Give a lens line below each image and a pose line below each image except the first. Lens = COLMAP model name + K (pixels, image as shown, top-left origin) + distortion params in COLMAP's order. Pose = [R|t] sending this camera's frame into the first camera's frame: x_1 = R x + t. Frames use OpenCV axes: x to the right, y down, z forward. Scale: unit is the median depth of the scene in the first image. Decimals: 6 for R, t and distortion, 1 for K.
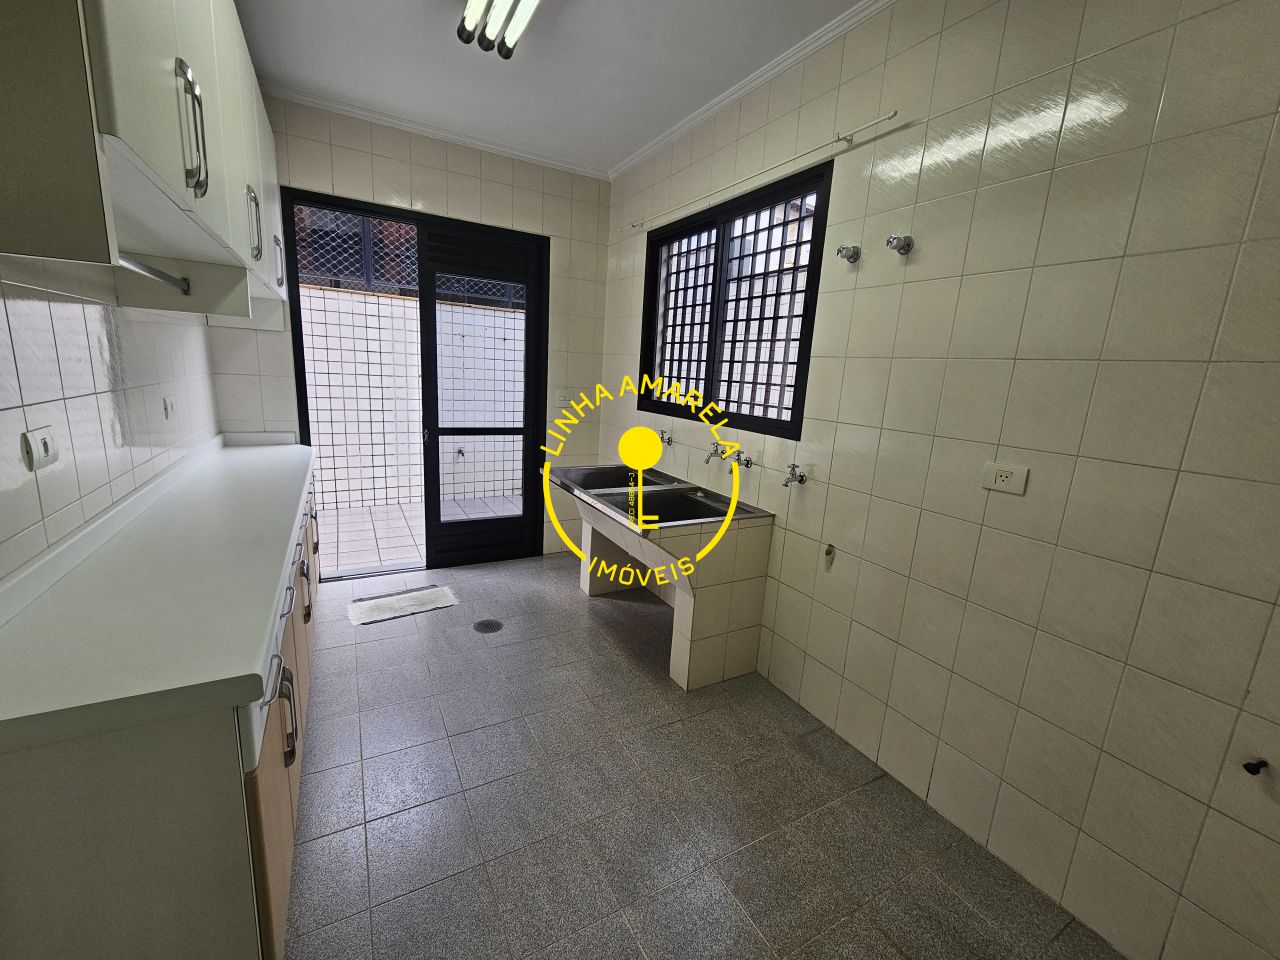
lens RADIAL K [[526.1, 0, 640.5], [0, 526.1, 480.4], [0, 0, 1]] dist [-0.000870, -0.000092]
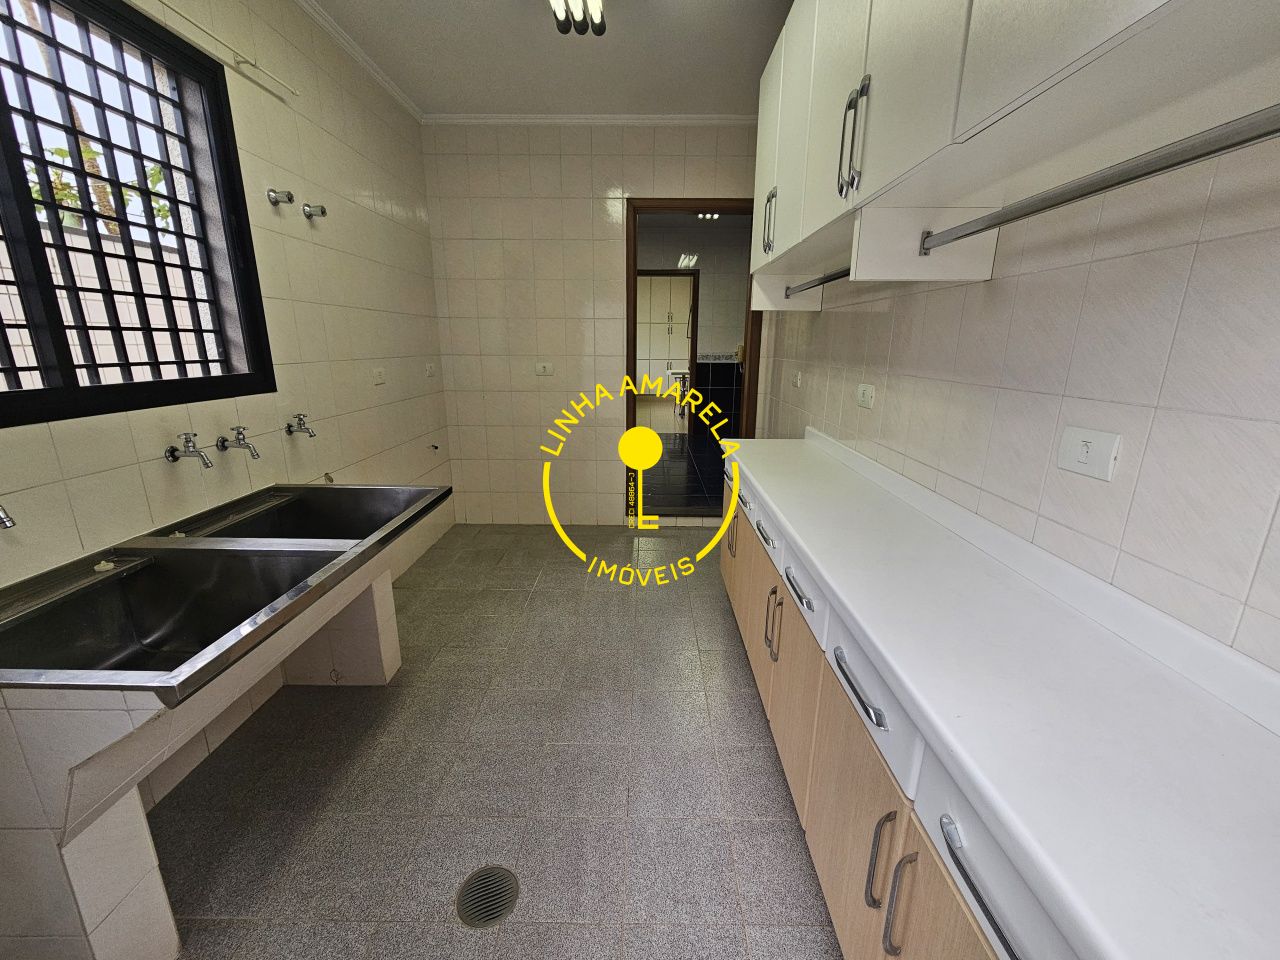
lens RADIAL K [[526.1, 0, 641.8], [0, 526.1, 475.1], [0, 0, 1]] dist [-0.000870, -0.000092]
pose [[-0.864659, -0.189915, 0.465078, -0.636133], [0.043755, 0.893798, 0.446330, -0.295230], [-0.500450, 0.406273, -0.764521, 1.307896]]
